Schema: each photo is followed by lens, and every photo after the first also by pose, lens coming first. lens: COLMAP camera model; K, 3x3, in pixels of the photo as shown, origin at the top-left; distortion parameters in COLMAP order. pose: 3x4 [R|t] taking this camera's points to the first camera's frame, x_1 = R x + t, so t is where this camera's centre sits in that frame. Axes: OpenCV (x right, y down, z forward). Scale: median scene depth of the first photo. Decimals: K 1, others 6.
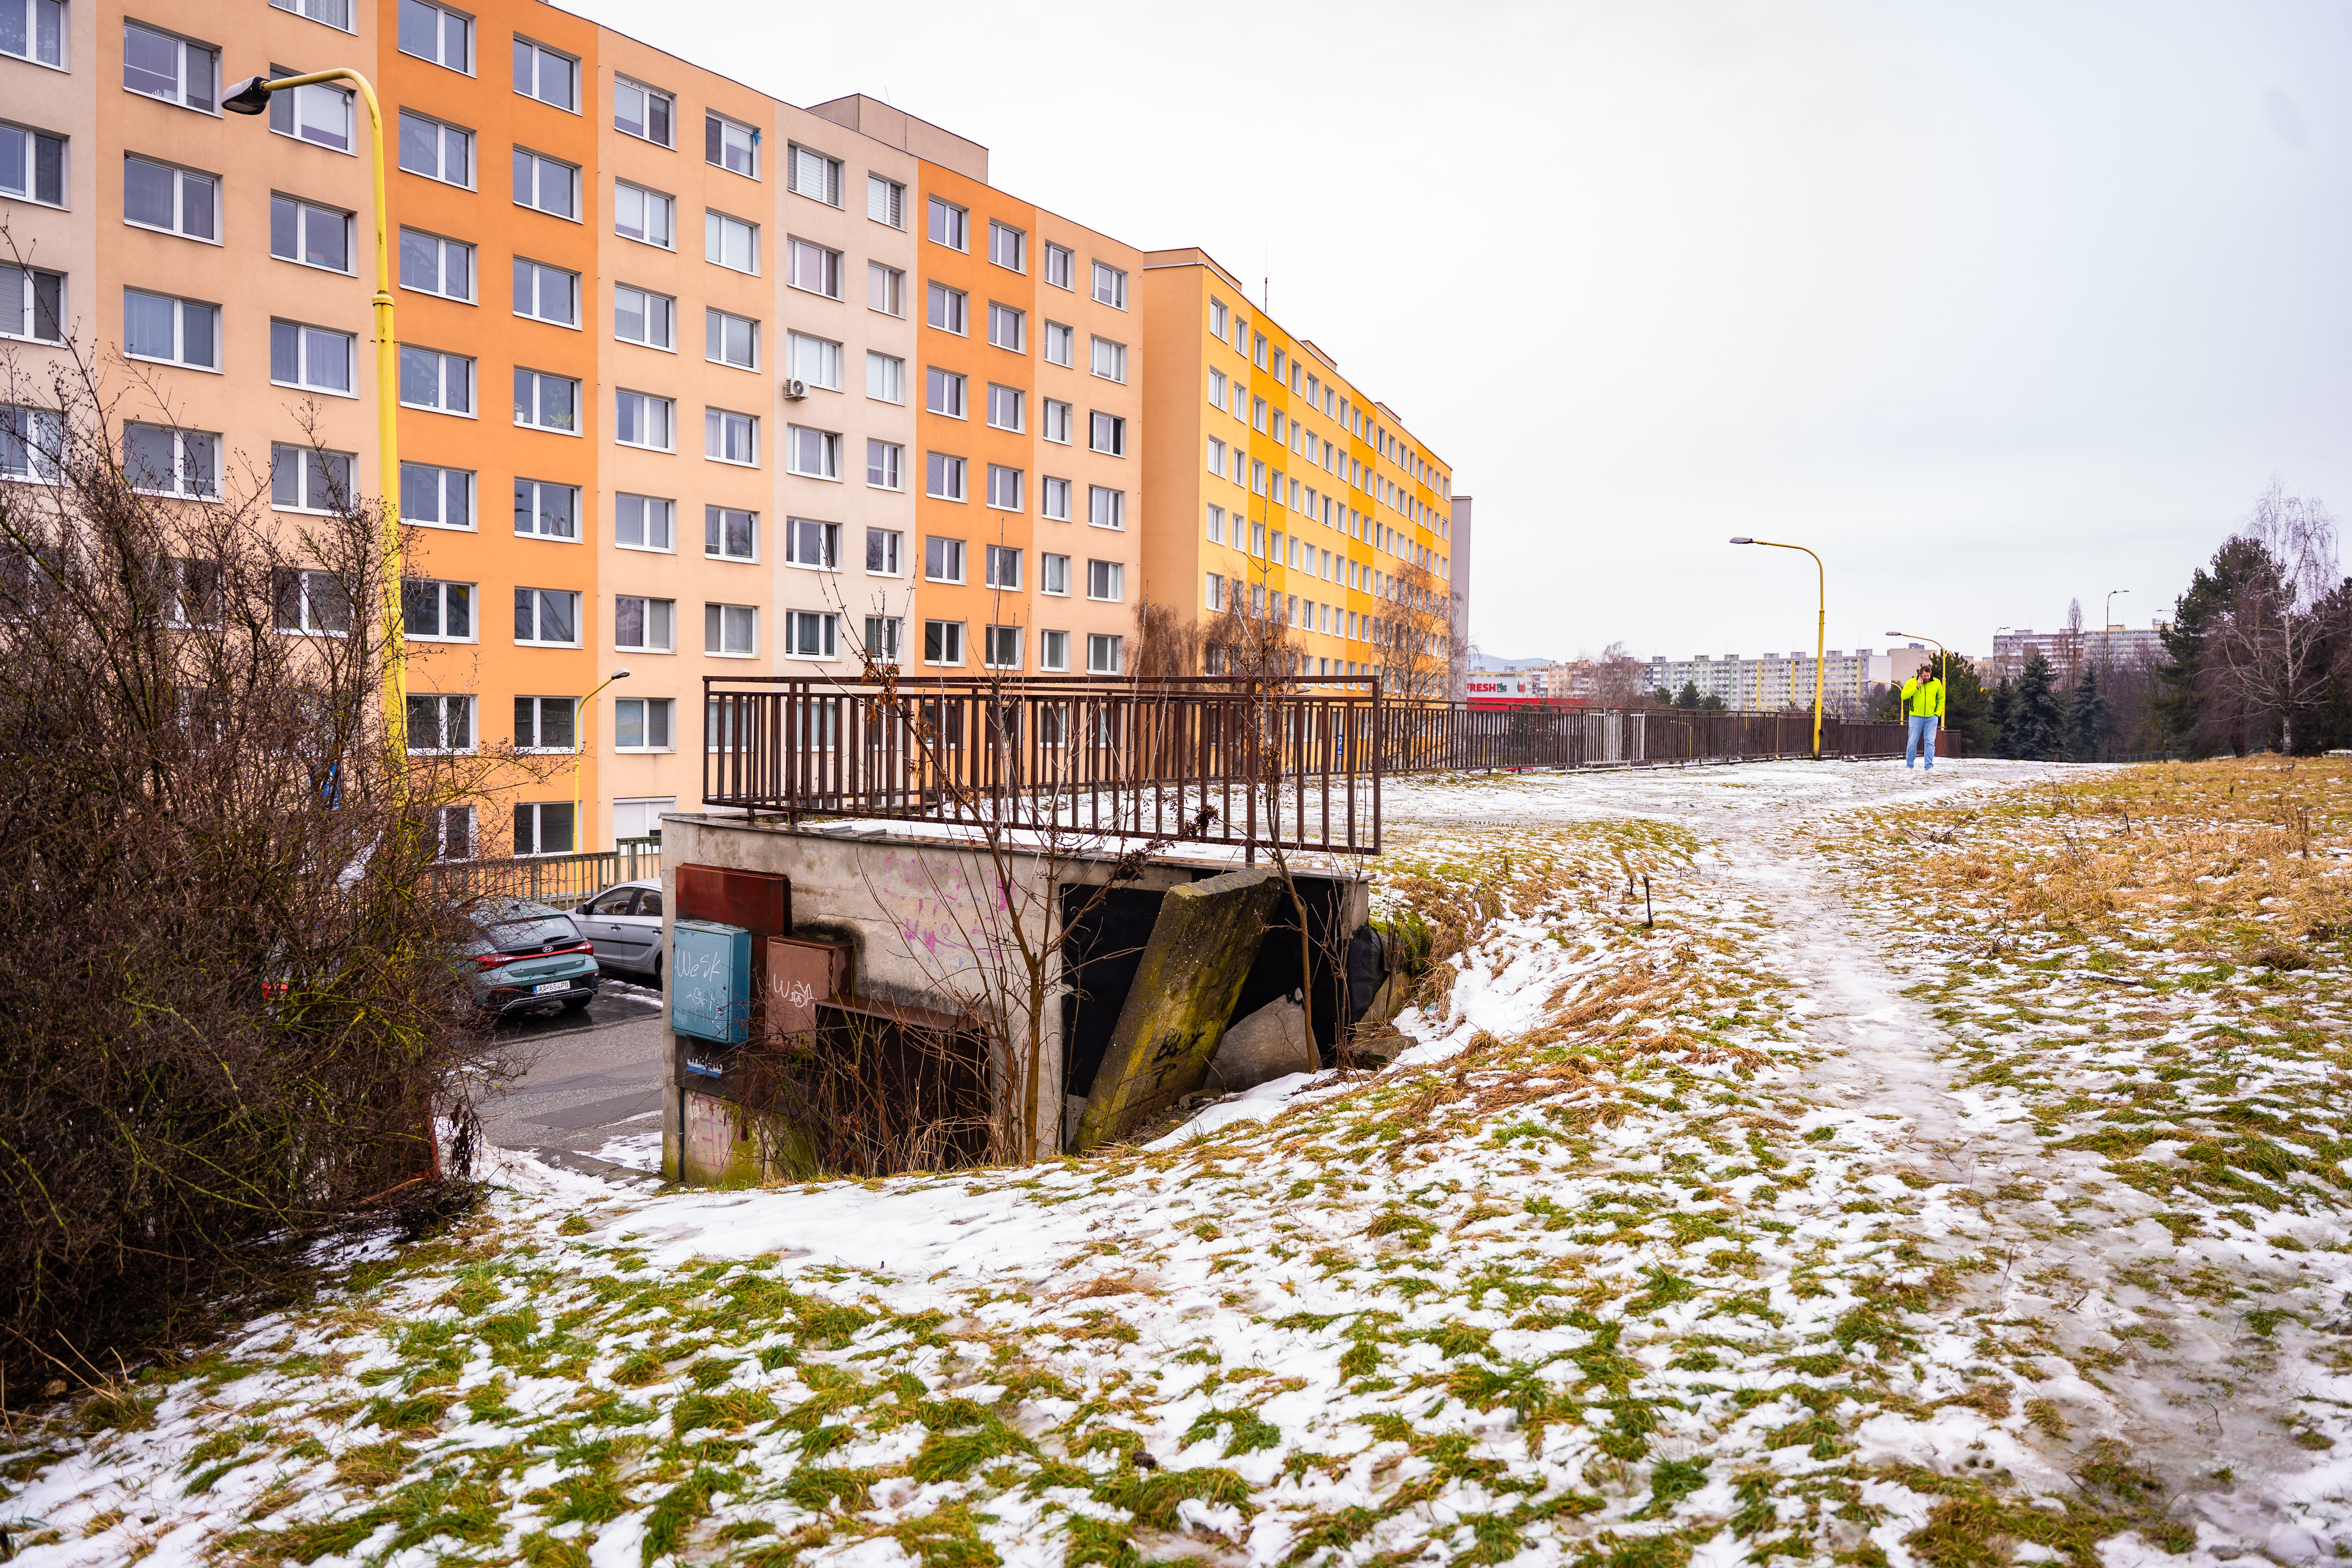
lens RADIAL K [[1579.2, 0, 1174.7], [0, 1579.2, 784.2], [0, 0, 1]] dist [0.023236, -0.021140]
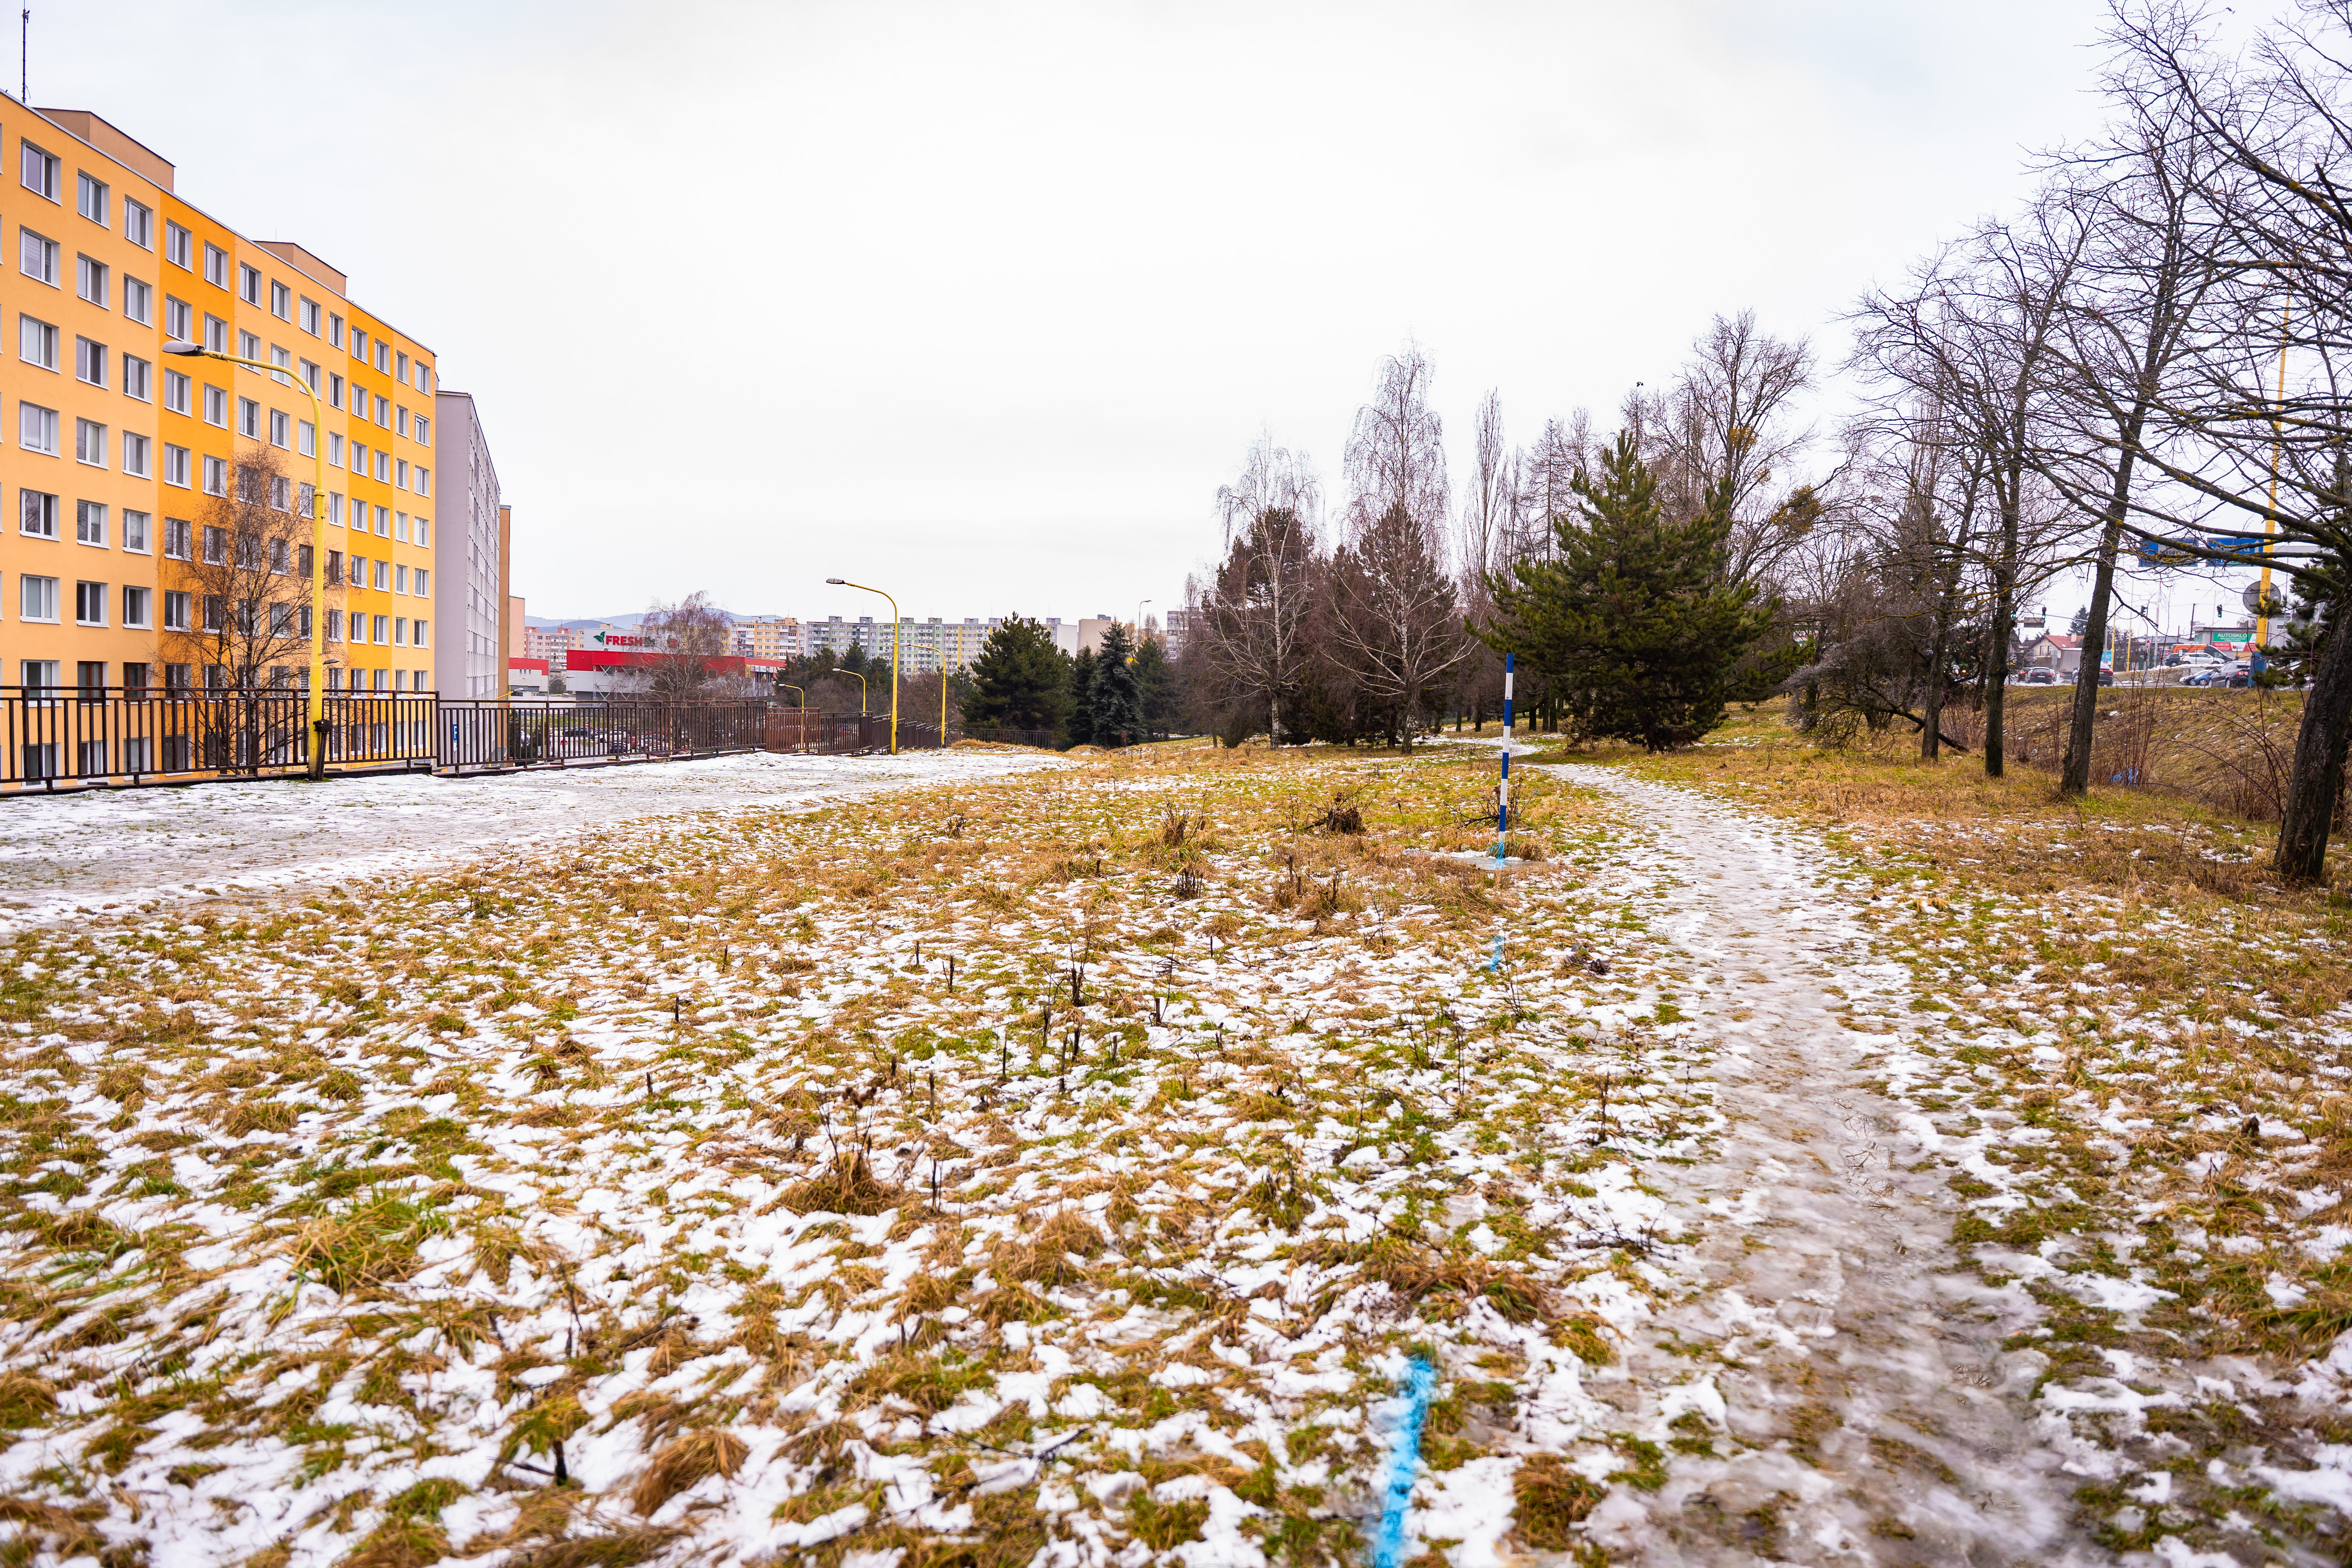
lens RADIAL K [[1579.2, 0, 1182.1], [0, 1579.2, 784.2], [0, 0, 1]] dist [0.023236, -0.021140]
pose [[0.890622, -0.008795, 0.454659, 0.549134], [-0.003261, 0.999664, 0.025725, -0.040910], [-0.454732, -0.024394, 0.890294, 0.530025]]
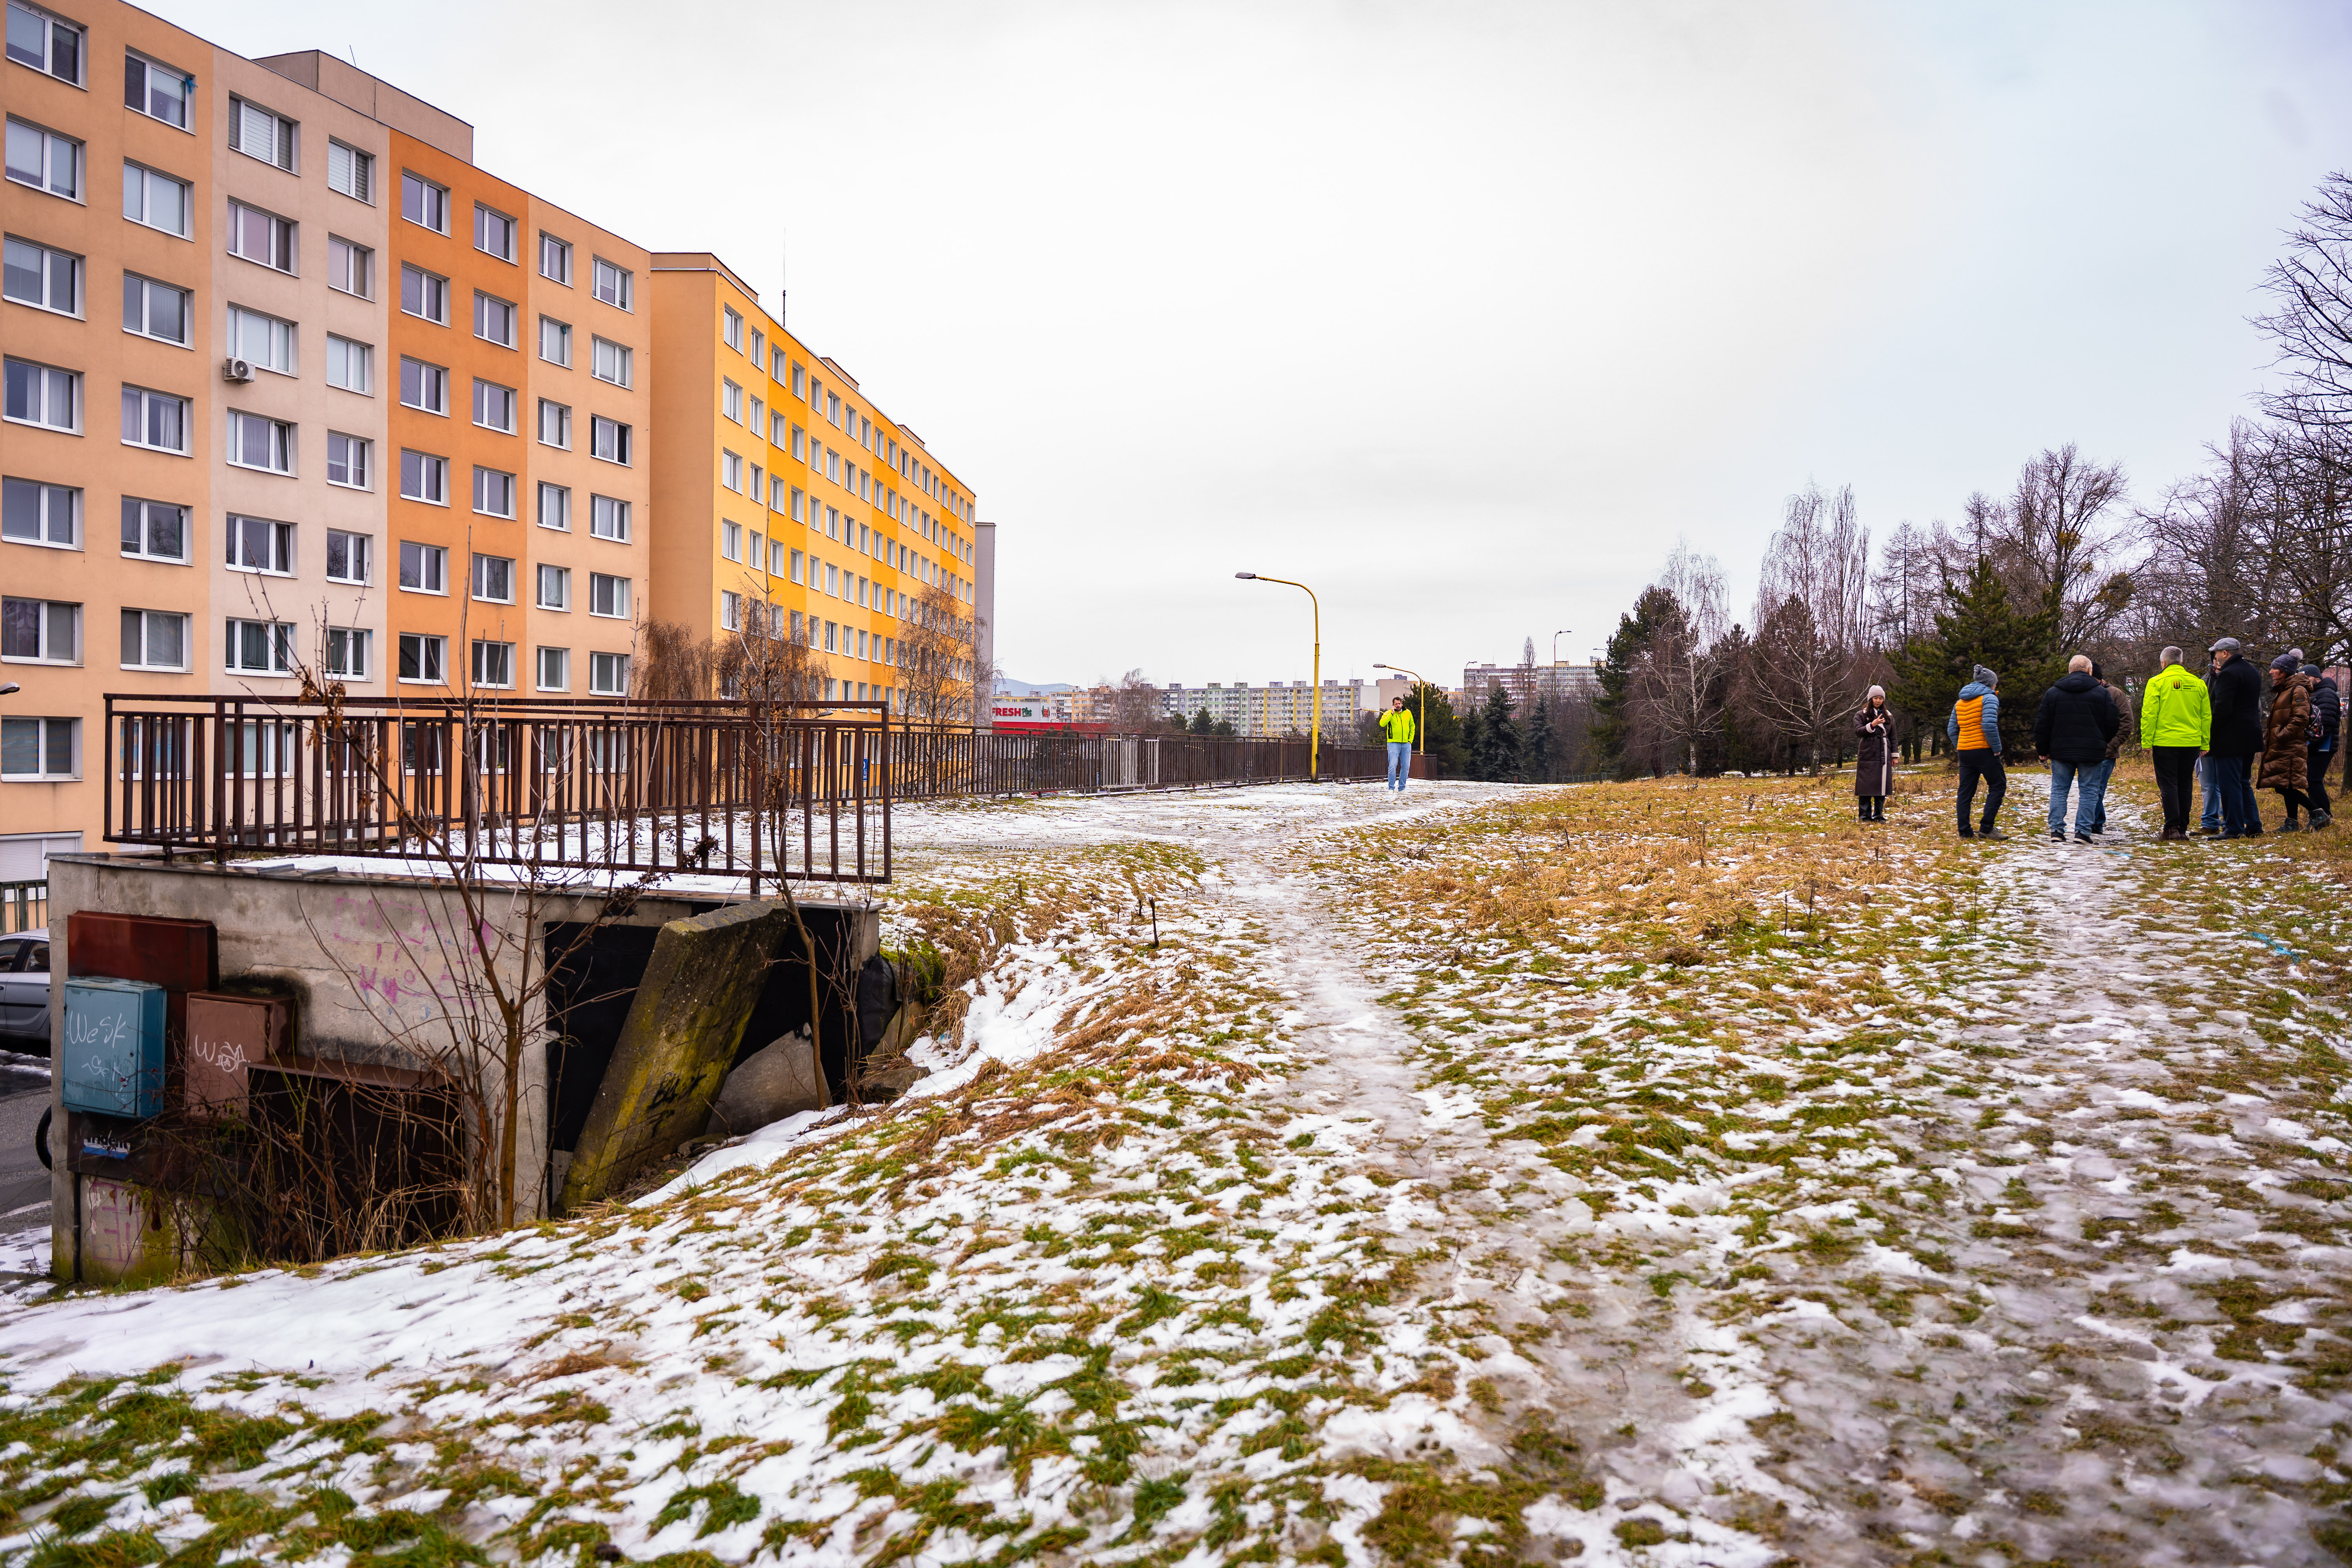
lens RADIAL K [[1579.2, 0, 1163.6], [0, 1579.2, 779.7], [0, 0, 1]] dist [0.023236, -0.021140]
pose [[0.959686, -0.004574, 0.281035, 0.016714], [0.009469, 0.999826, -0.016063, -0.002290], [-0.280913, 0.018077, 0.959563, 0.008137]]
